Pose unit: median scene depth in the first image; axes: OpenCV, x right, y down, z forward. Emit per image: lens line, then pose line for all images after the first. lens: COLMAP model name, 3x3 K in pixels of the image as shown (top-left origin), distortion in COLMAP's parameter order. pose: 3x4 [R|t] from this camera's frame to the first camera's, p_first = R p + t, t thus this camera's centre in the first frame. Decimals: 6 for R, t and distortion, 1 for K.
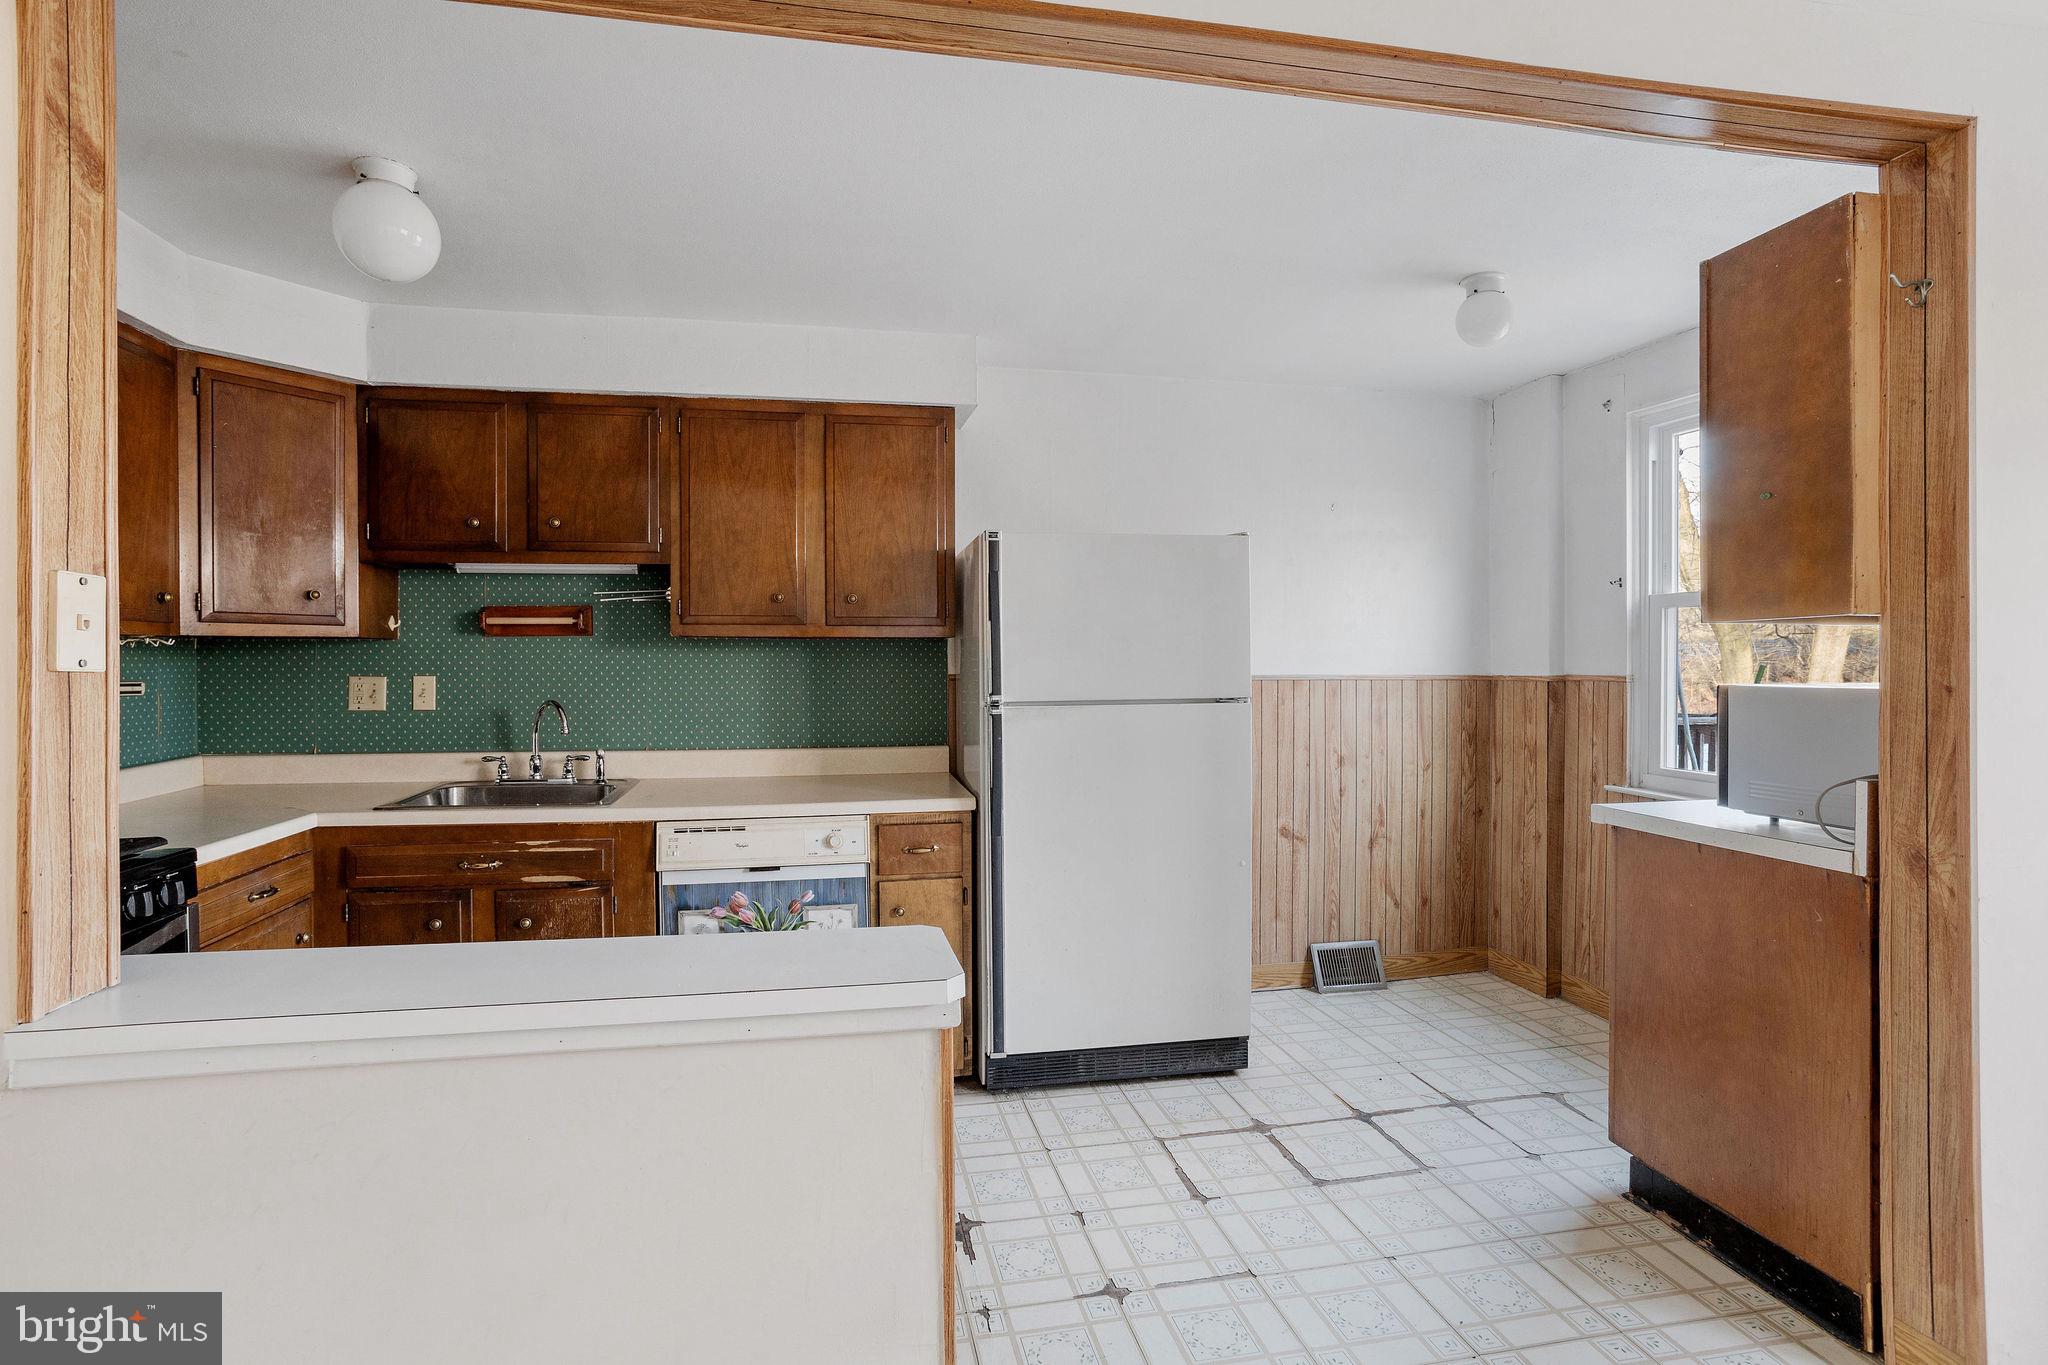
lens RADIAL K [[967.2, 0, 1020.2], [0, 967.2, 670.6], [0, 0, 1]] dist [-0.061016, 0.039820]
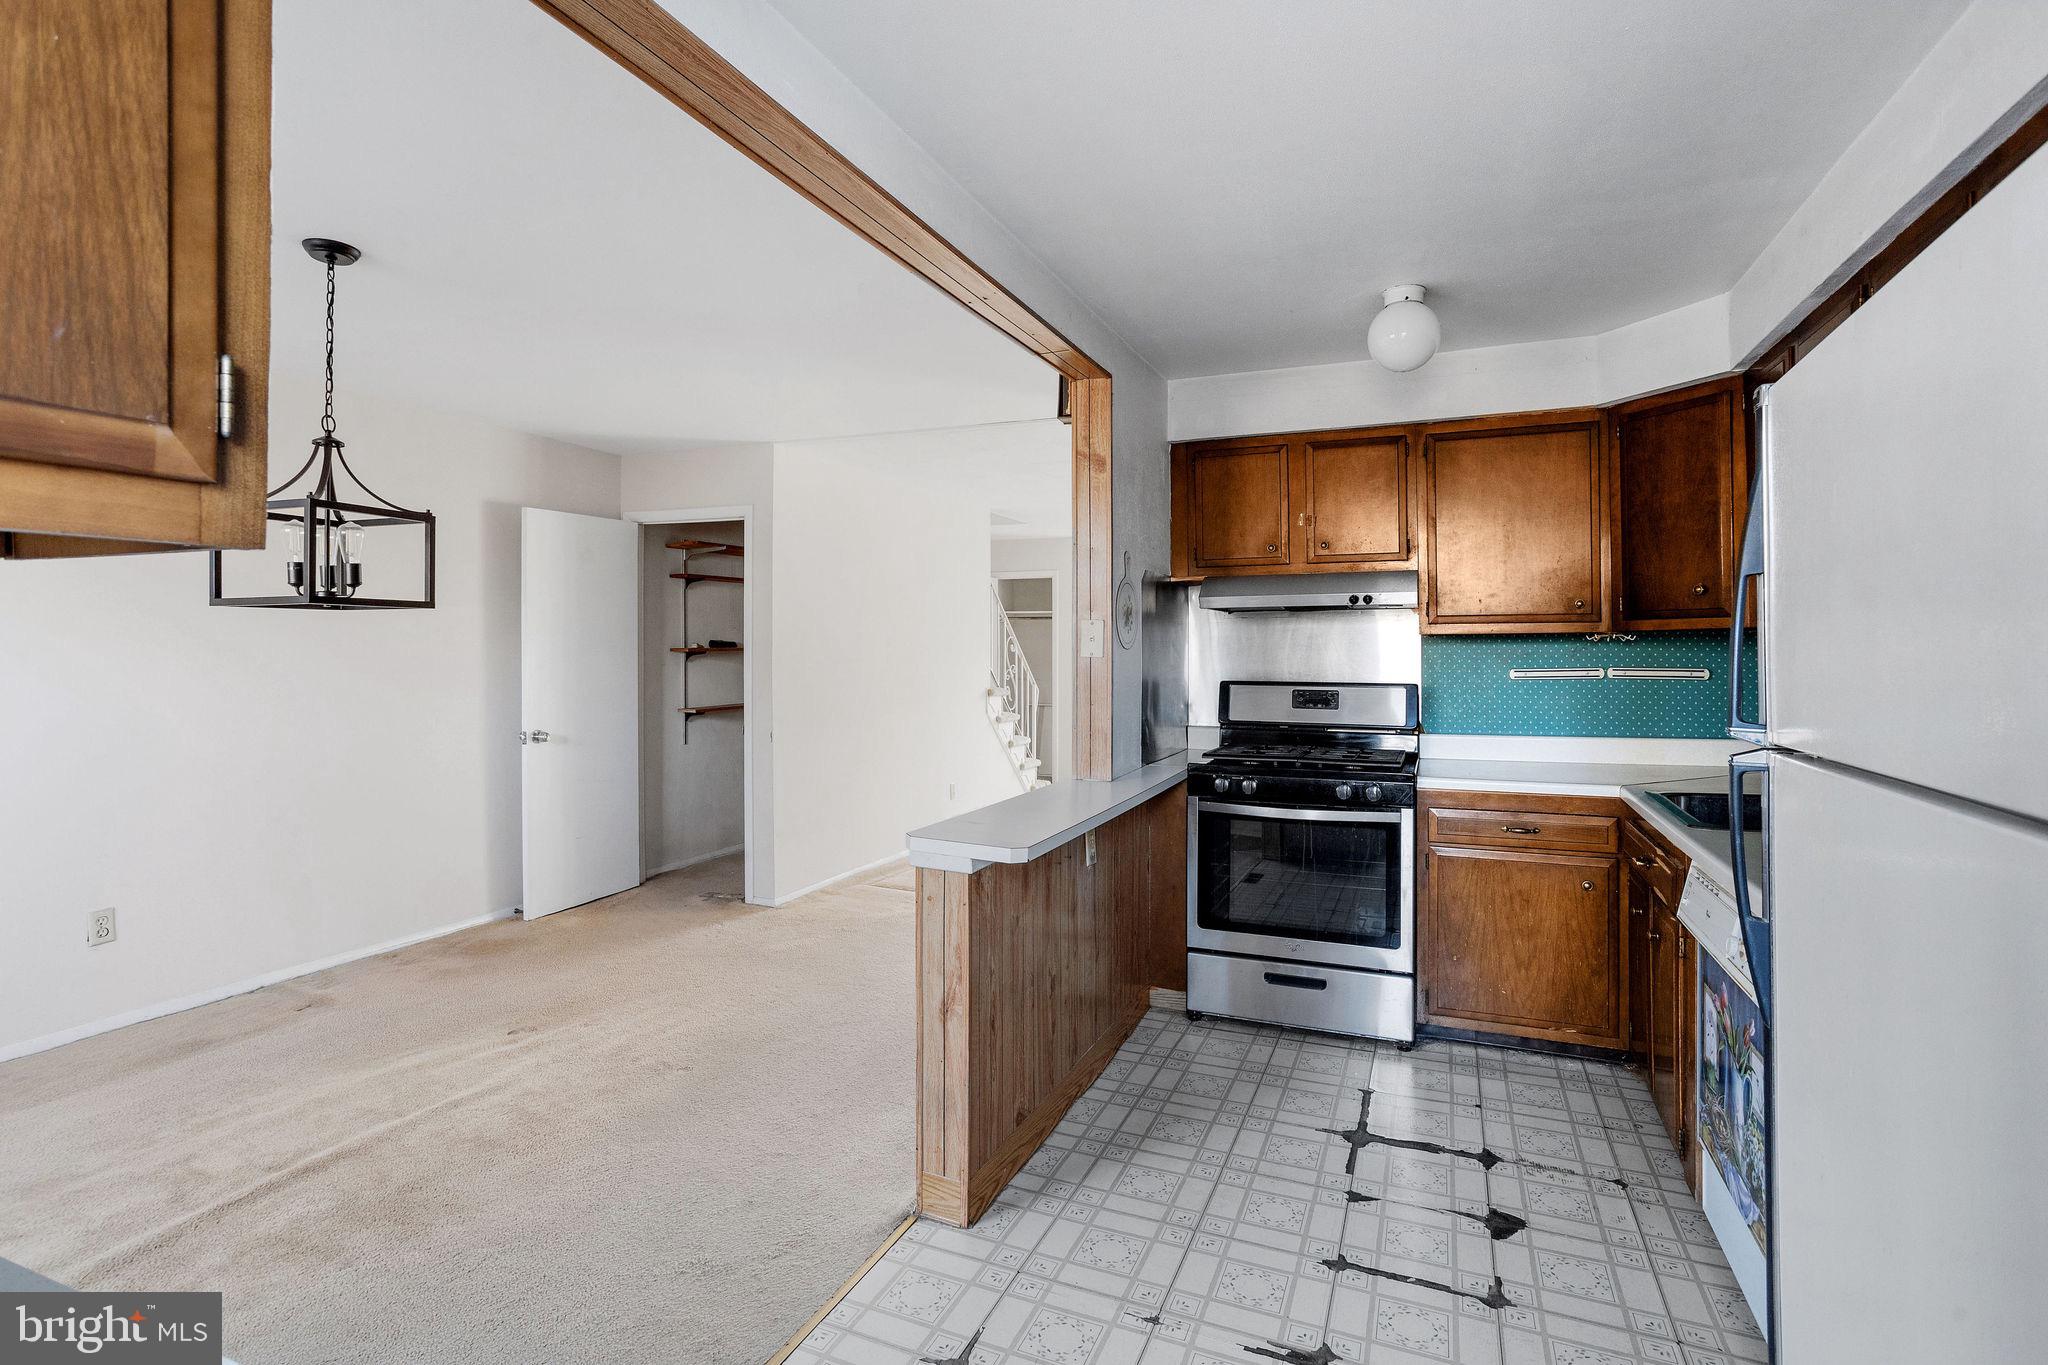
lens RADIAL K [[1021.5, 0, 1016.0], [0, 1021.5, 641.3], [0, 0, 1]] dist [-0.049740, 0.049779]
pose [[-0.562745, -0.004381, -0.826619, 0.577347], [-0.006211, 0.999980, -0.001072, -0.014957], [0.826607, 0.004531, -0.562761, 0.933387]]
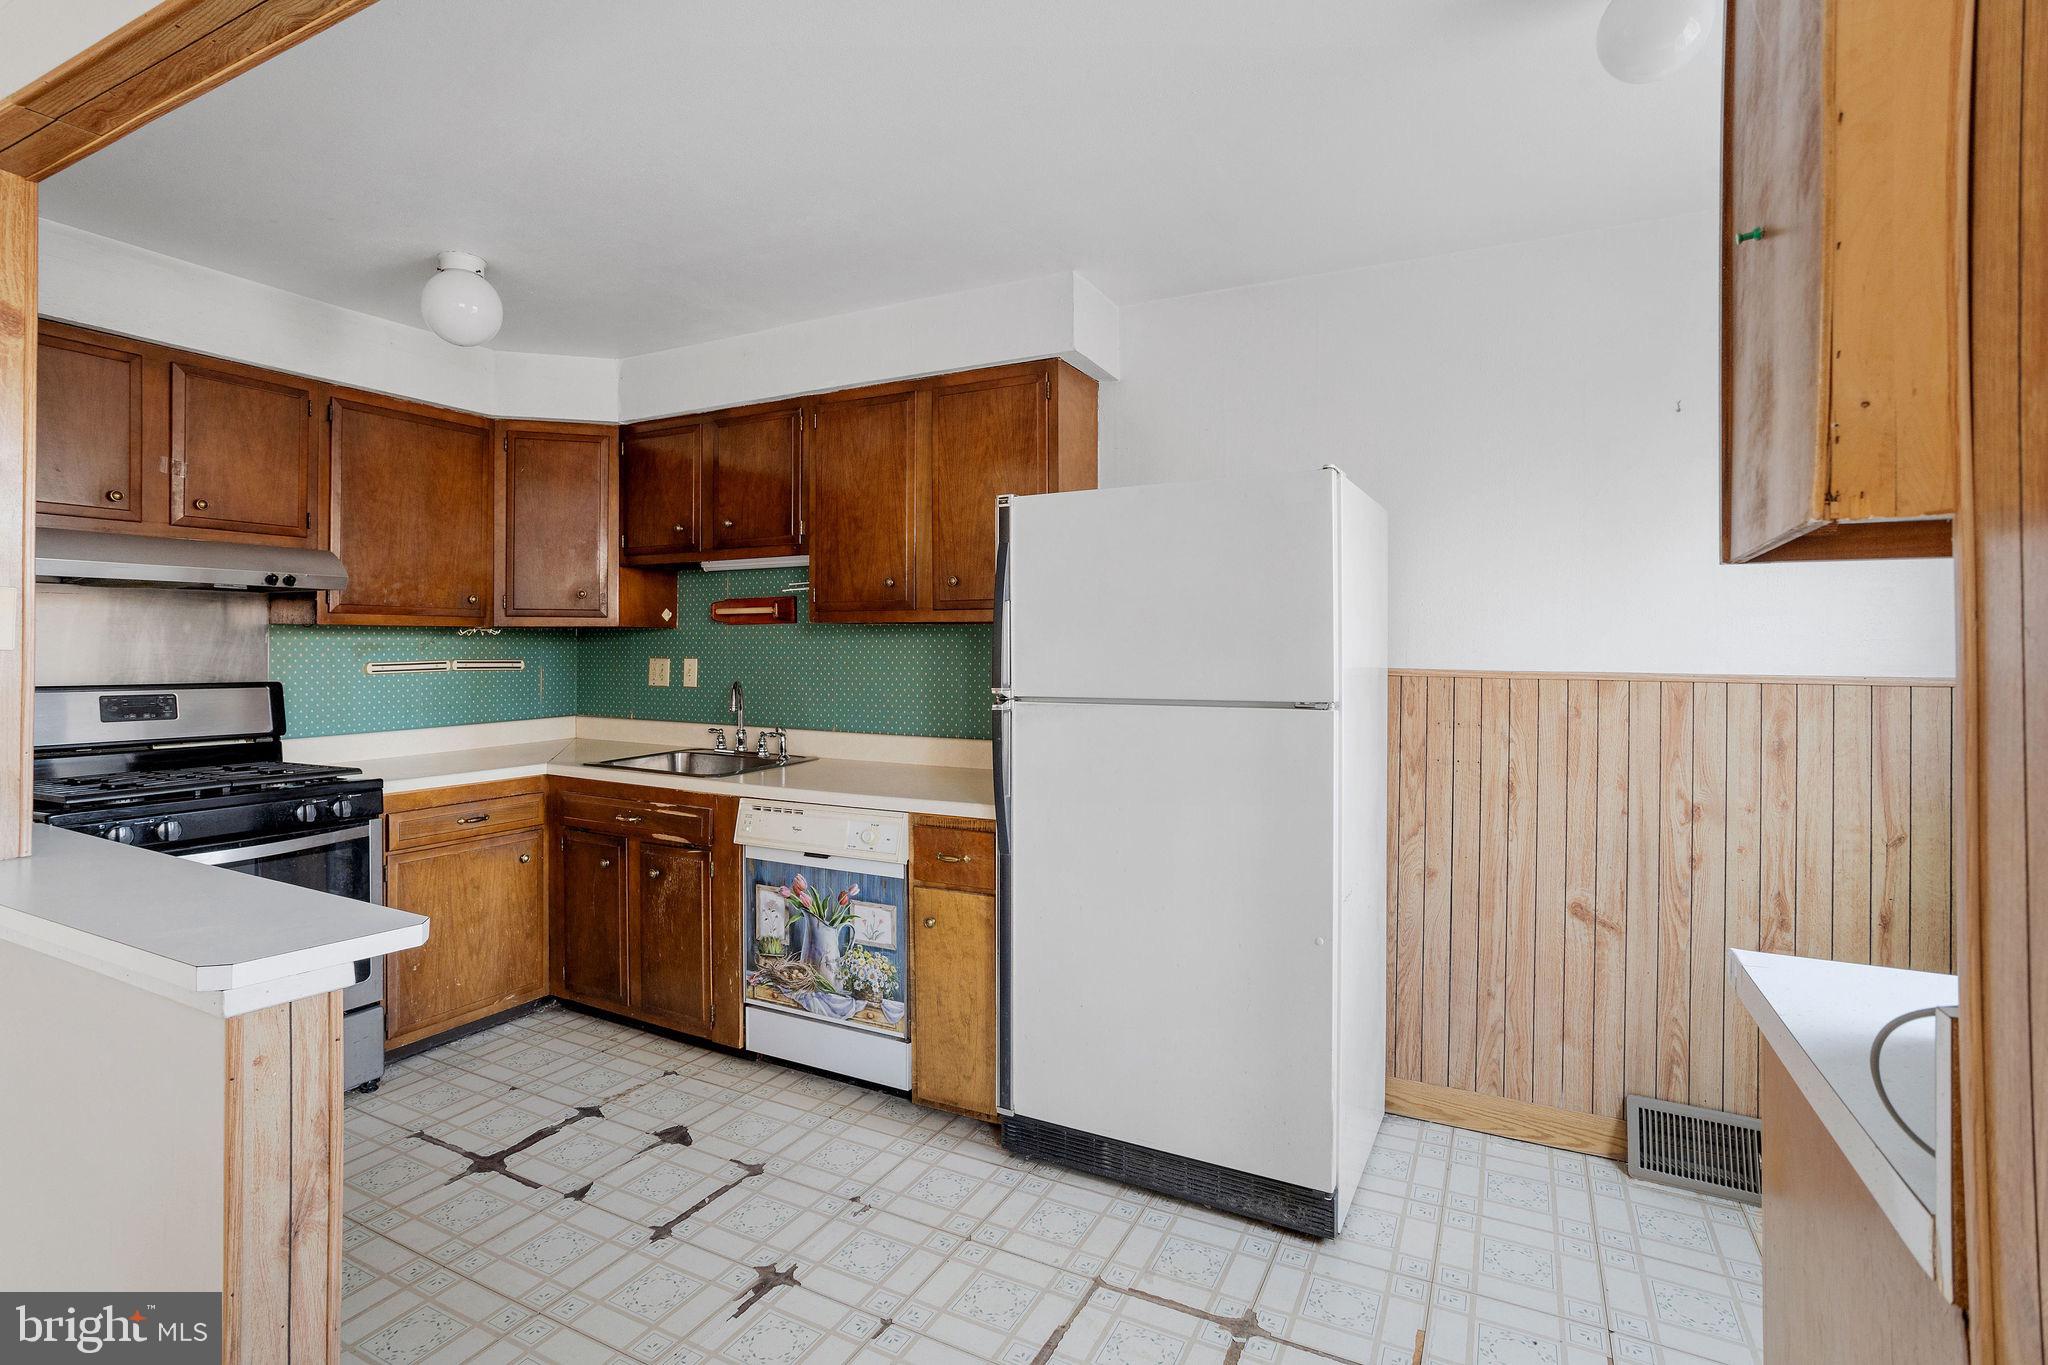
lens RADIAL K [[986.7, 0, 1019.0], [0, 986.7, 649.5], [0, 0, 1]] dist [-0.060828, 0.043603]
pose [[0.782169, 0.005196, -0.623045, 0.502088], [-0.011456, 0.999916, -0.006043, -0.003305], [0.622961, 0.011864, 0.782163, 0.312476]]
